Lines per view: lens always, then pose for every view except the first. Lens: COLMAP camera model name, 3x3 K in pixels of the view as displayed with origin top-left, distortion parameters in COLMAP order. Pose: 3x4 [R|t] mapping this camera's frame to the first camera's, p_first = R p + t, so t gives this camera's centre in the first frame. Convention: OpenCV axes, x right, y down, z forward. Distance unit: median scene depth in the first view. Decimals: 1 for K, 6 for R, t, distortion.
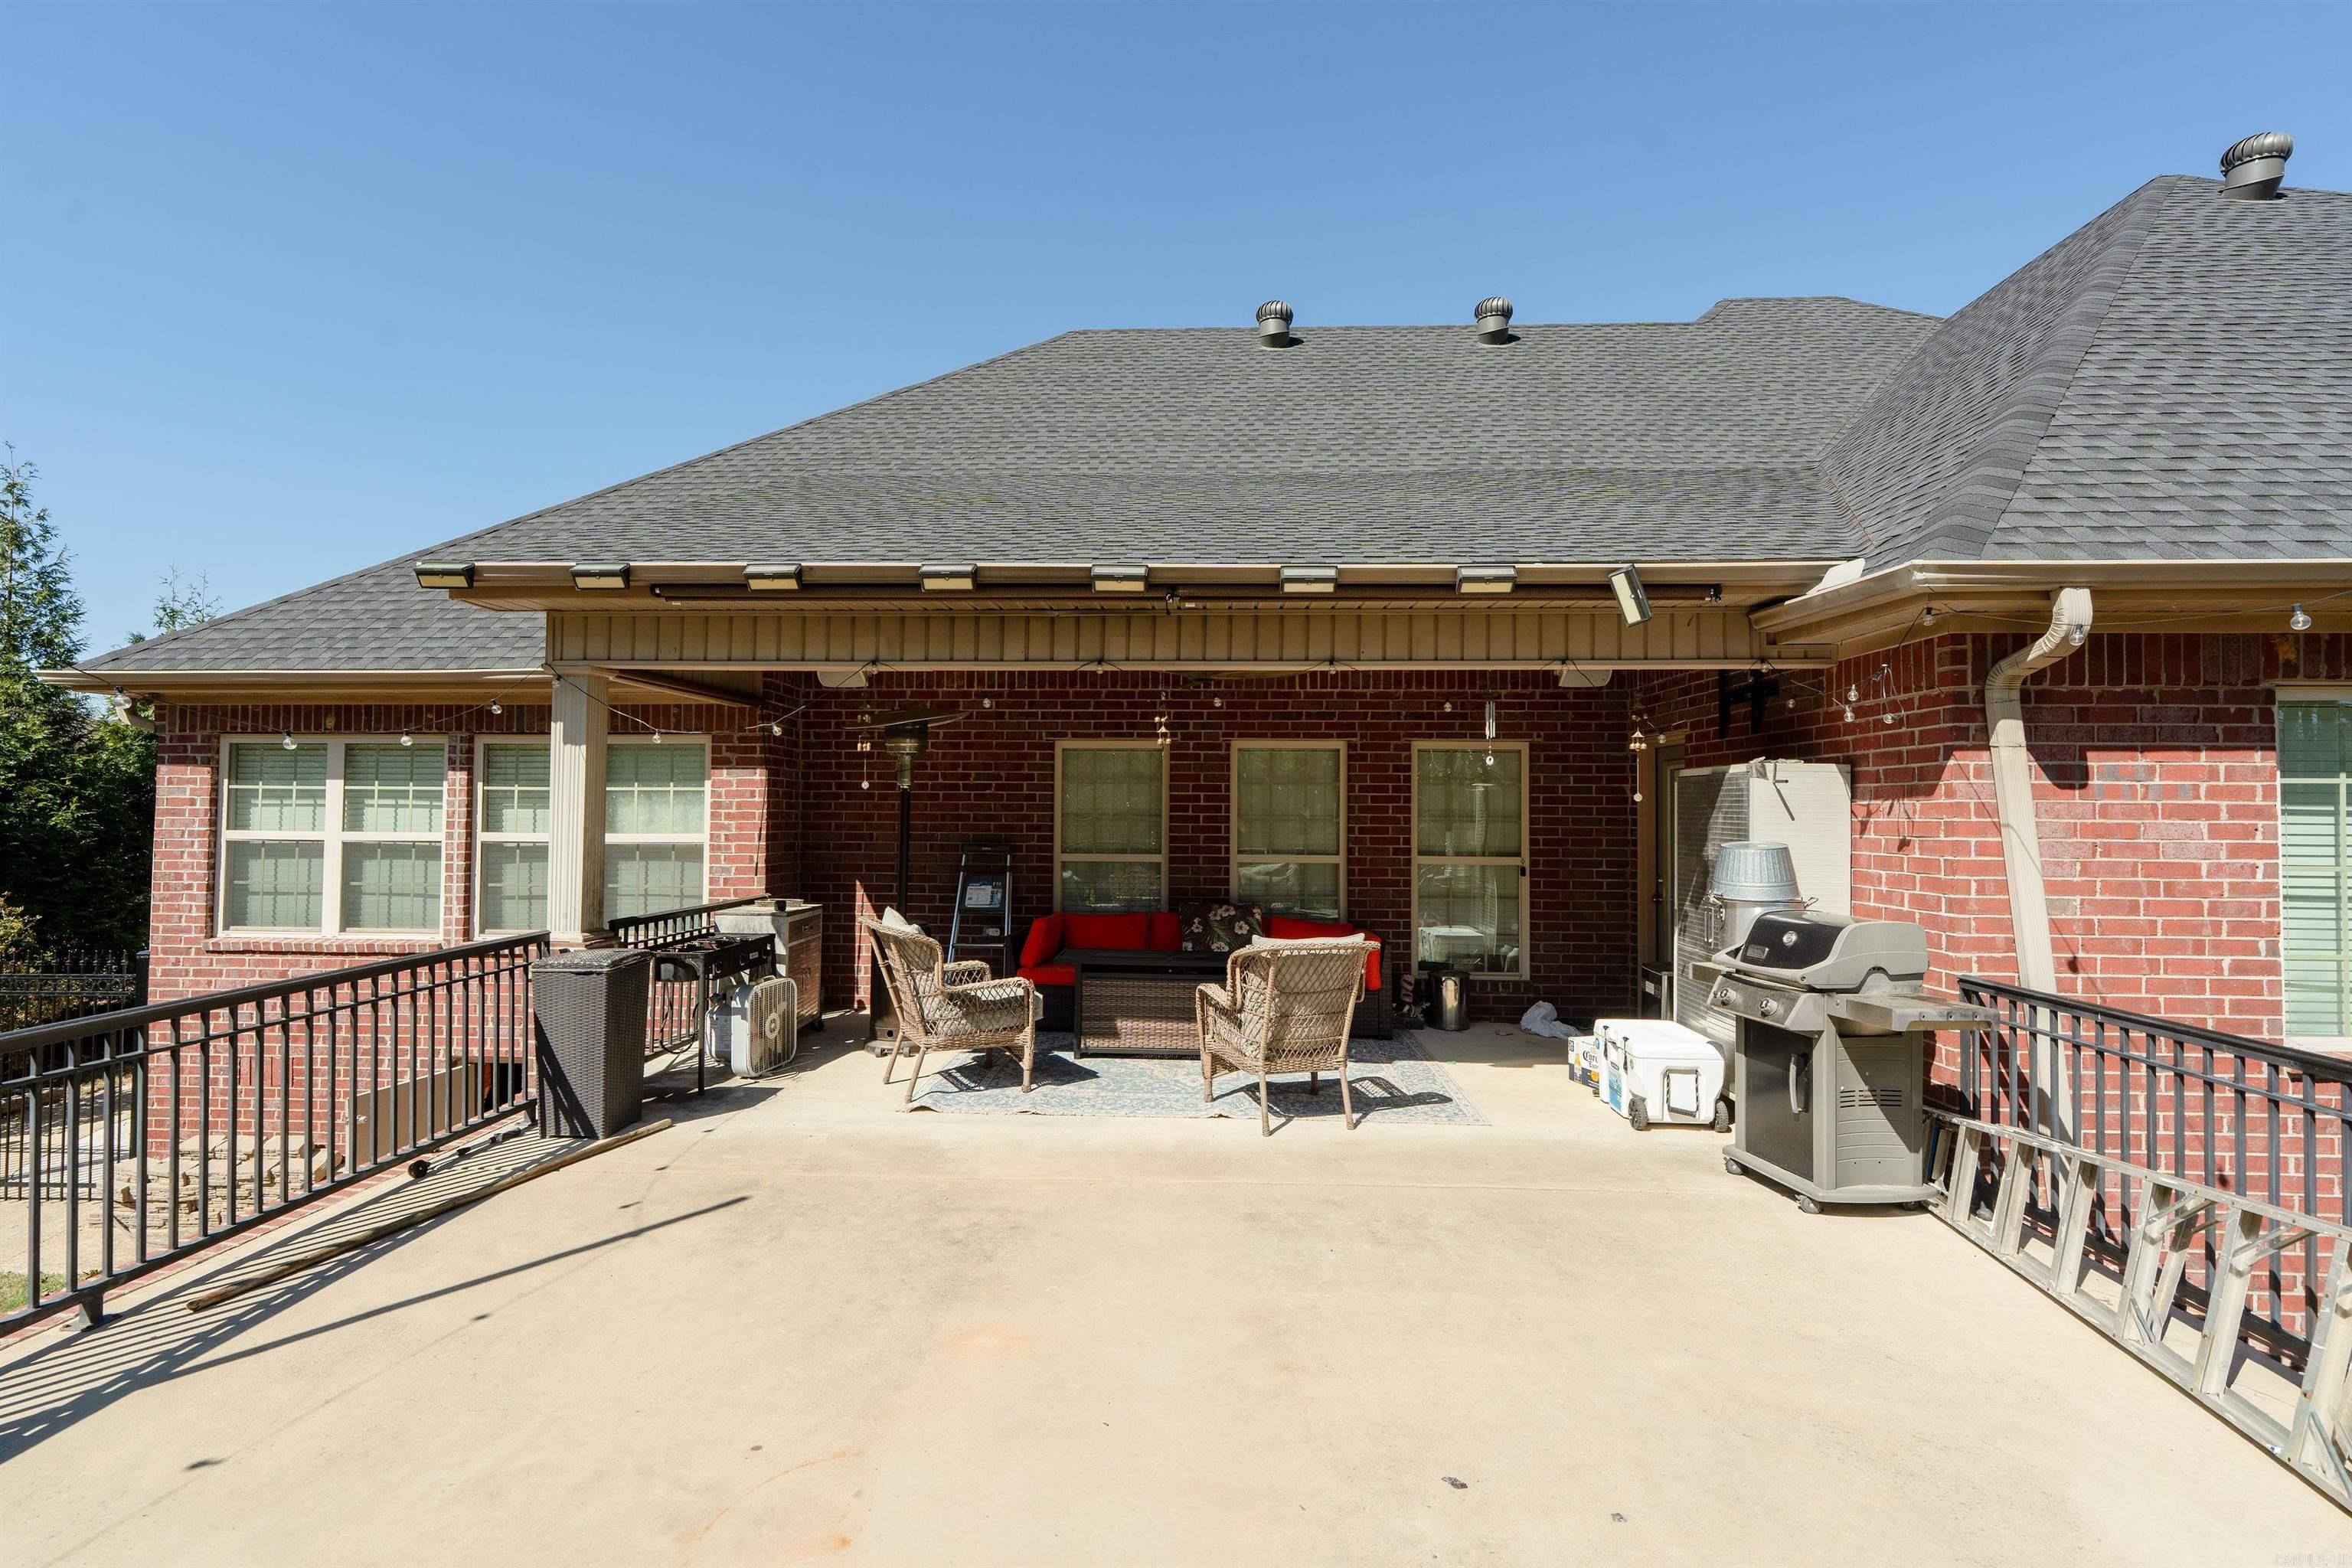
lens RADIAL K [[1048.9, 0, 1169.8], [0, 1048.9, 779.7], [0, 0, 1]] dist [-0.002785, 0.001551]
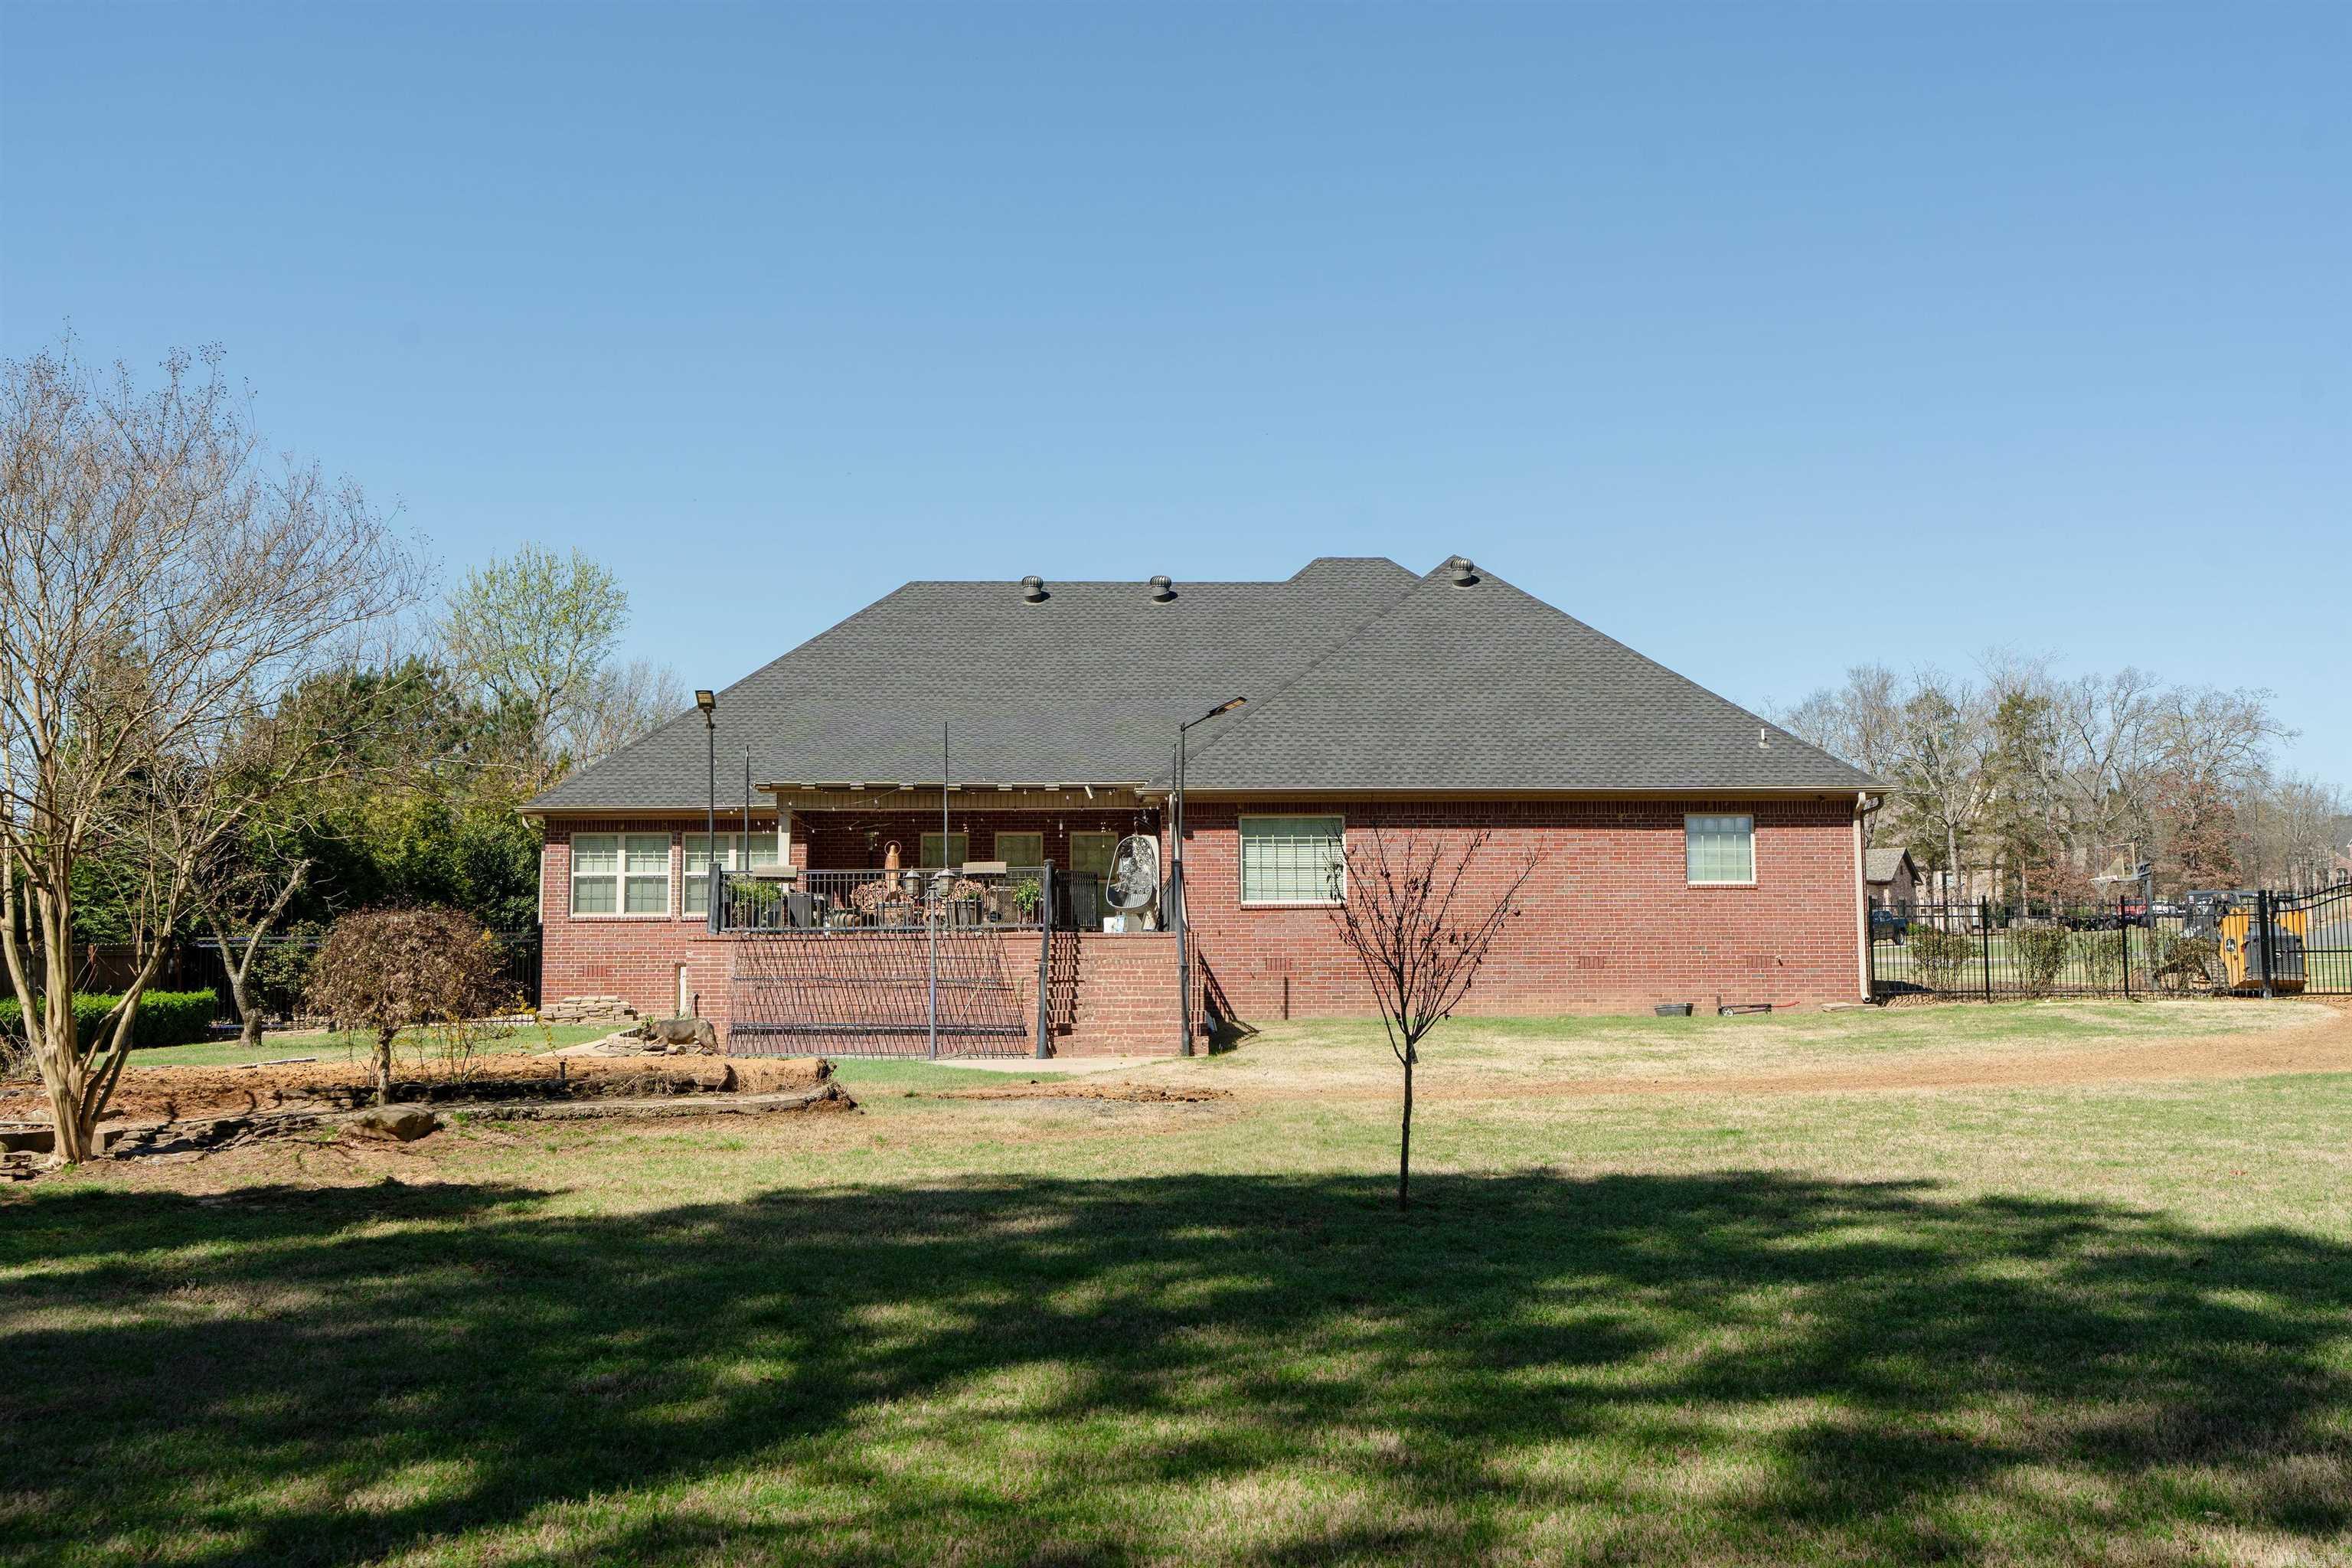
lens RADIAL K [[2365.5, 0, 1176.0], [0, 2365.5, 784.0], [0, 0, 1]] dist [-0.000370, -0.000147]
pose [[0.996769, -0.004318, 0.080201, 0.038733], [0.009867, 0.997573, -0.068921, 0.234033], [-0.079709, 0.069490, 0.994393, -4.504118]]
